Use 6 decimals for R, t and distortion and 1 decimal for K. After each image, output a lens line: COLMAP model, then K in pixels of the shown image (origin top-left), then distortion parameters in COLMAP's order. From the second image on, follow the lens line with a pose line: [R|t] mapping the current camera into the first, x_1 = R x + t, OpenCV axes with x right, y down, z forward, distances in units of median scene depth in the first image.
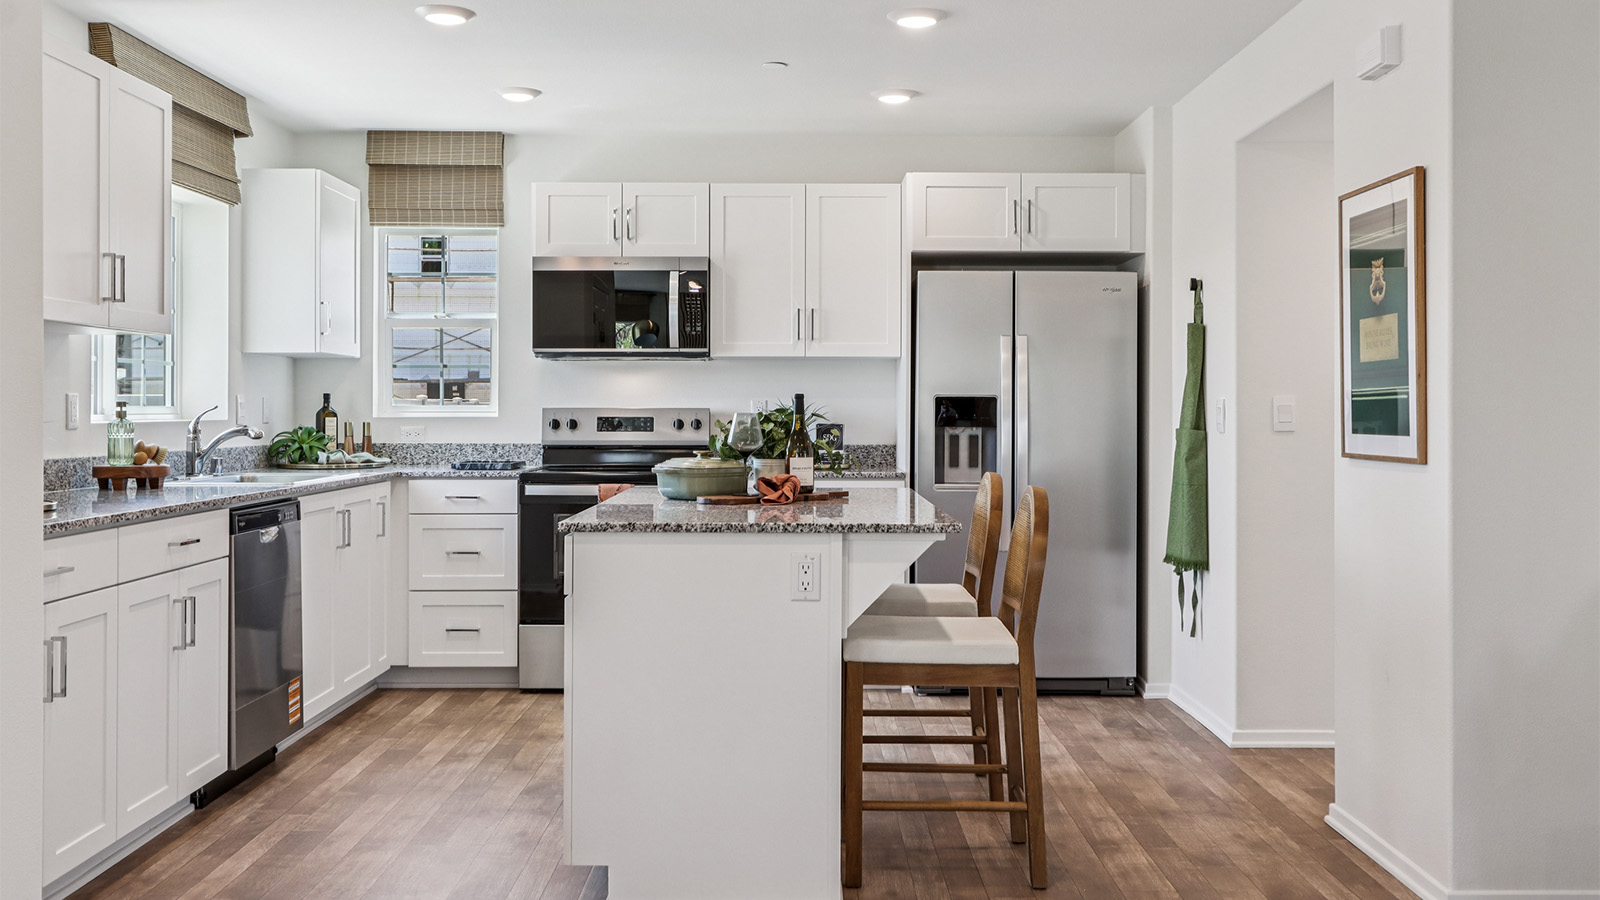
lens RADIAL K [[1492.0, 0, 811.0], [0, 1492.0, 456.3], [0, 0, 1]] dist [0.018054, 0.000000]
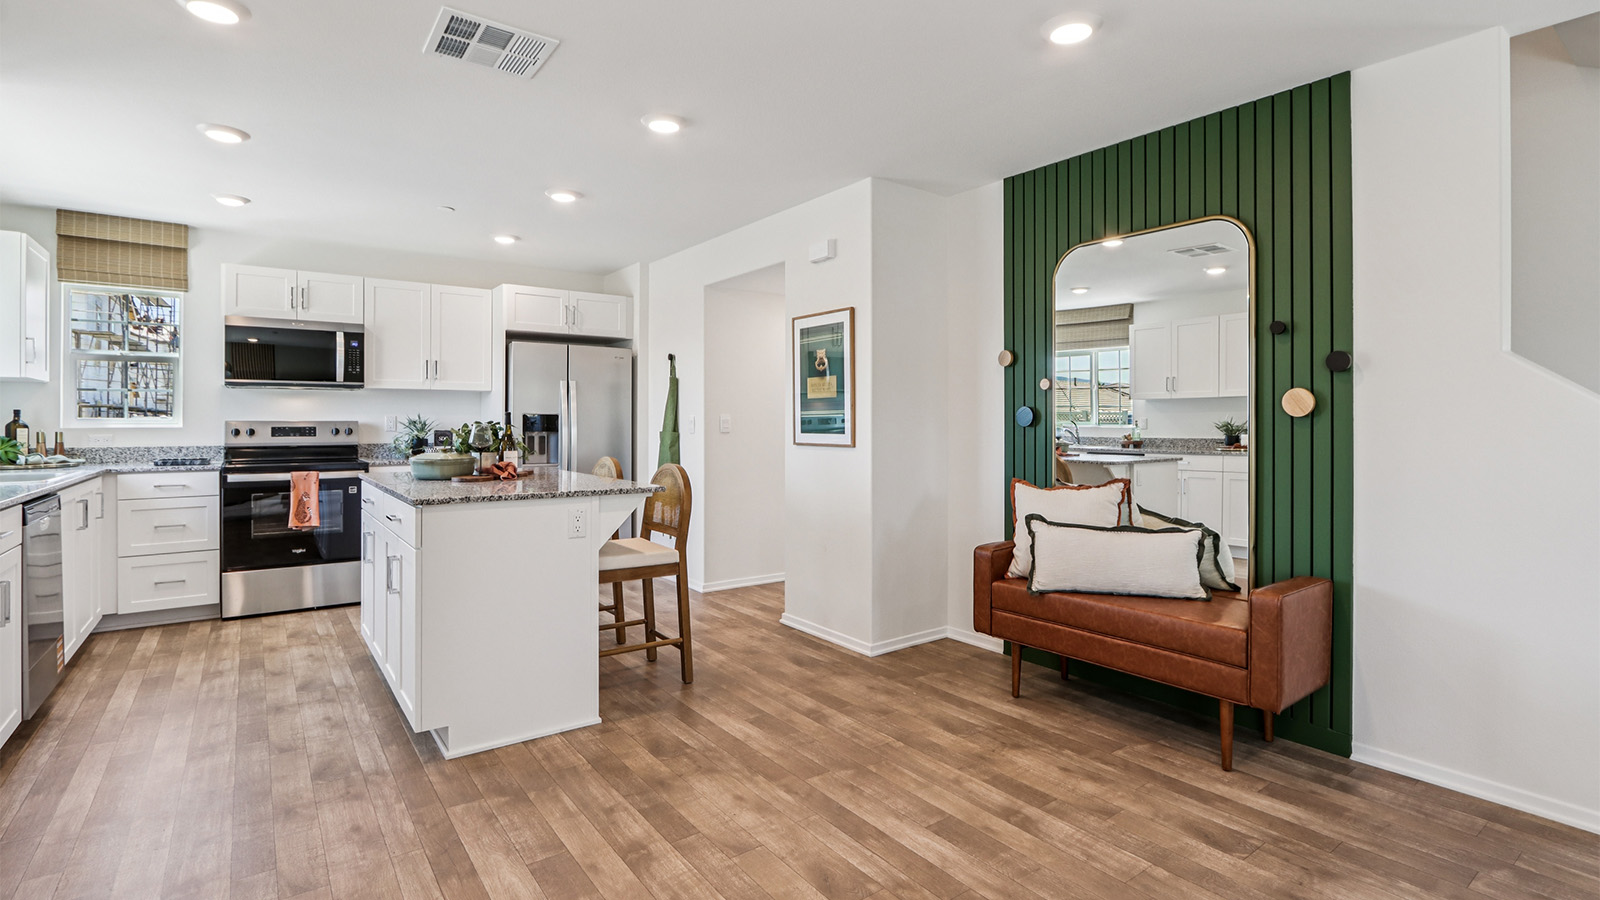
lens RADIAL K [[746.0, 0, 820.2], [0, 746.0, 444.7], [0, 0, 1]] dist [0.002460, -0.001148]
pose [[0.819262, -0.018973, 0.573106, -0.139699], [0.019058, 0.999801, 0.005857, -0.003080], [-0.573103, 0.006124, 0.819460, 0.093183]]
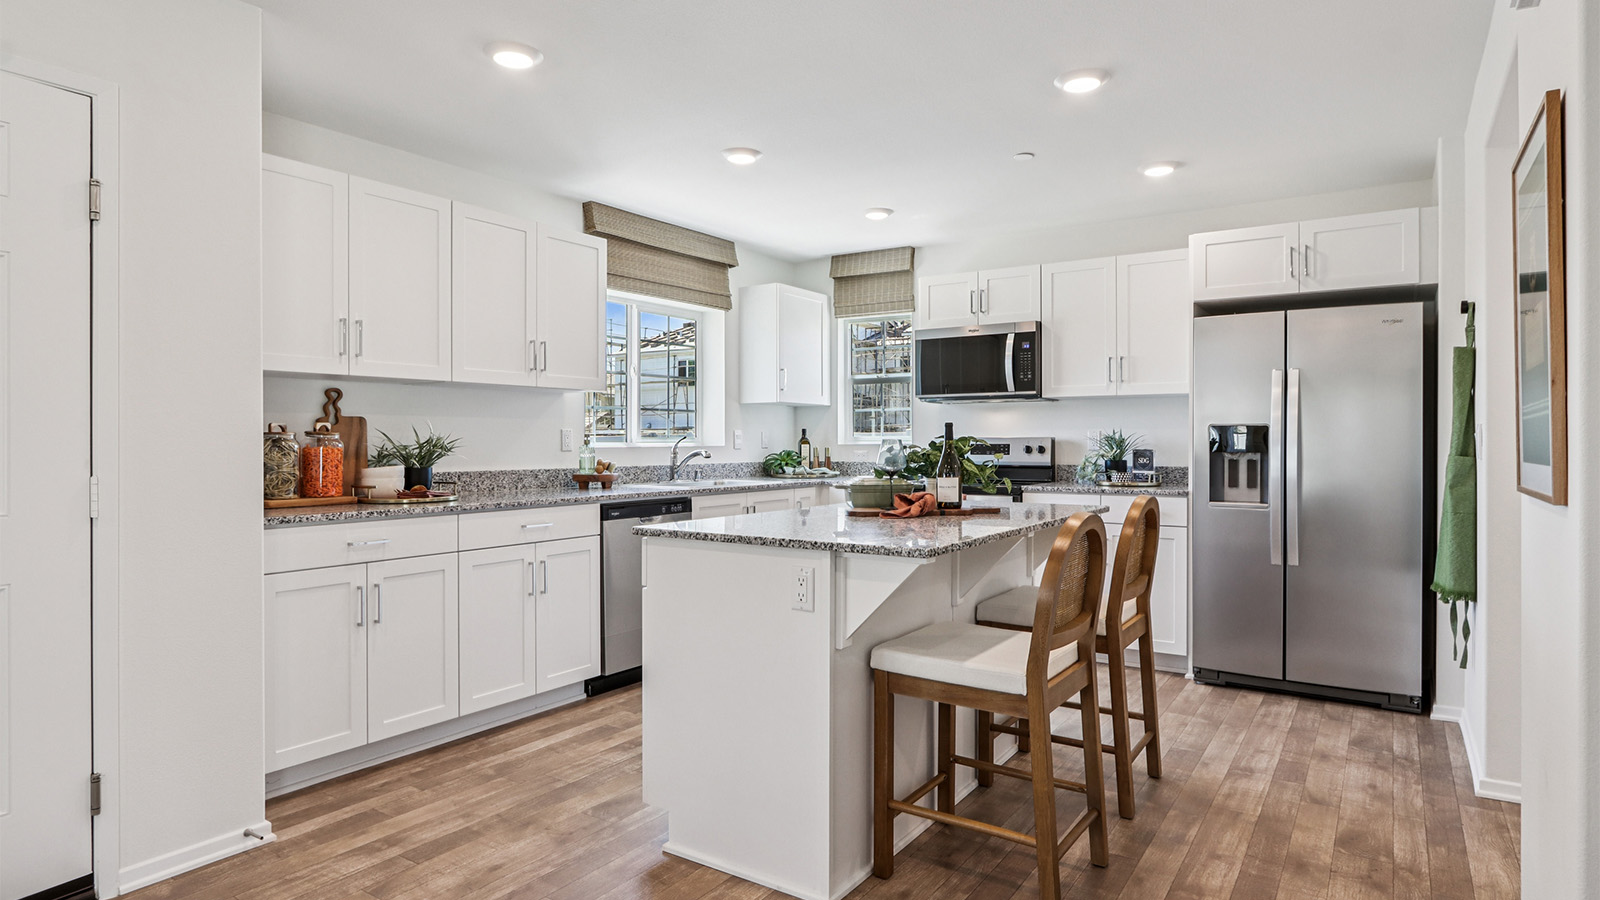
lens RADIAL K [[864.9, 0, 847.3], [0, 864.9, 463.0], [0, 0, 1]] dist [-0.012634, 0.006674]
pose [[0.831723, 0.011142, -0.555079, 0.229977], [-0.014889, 0.999887, -0.002239, -0.005960], [0.554991, 0.010127, 0.831795, 0.305278]]
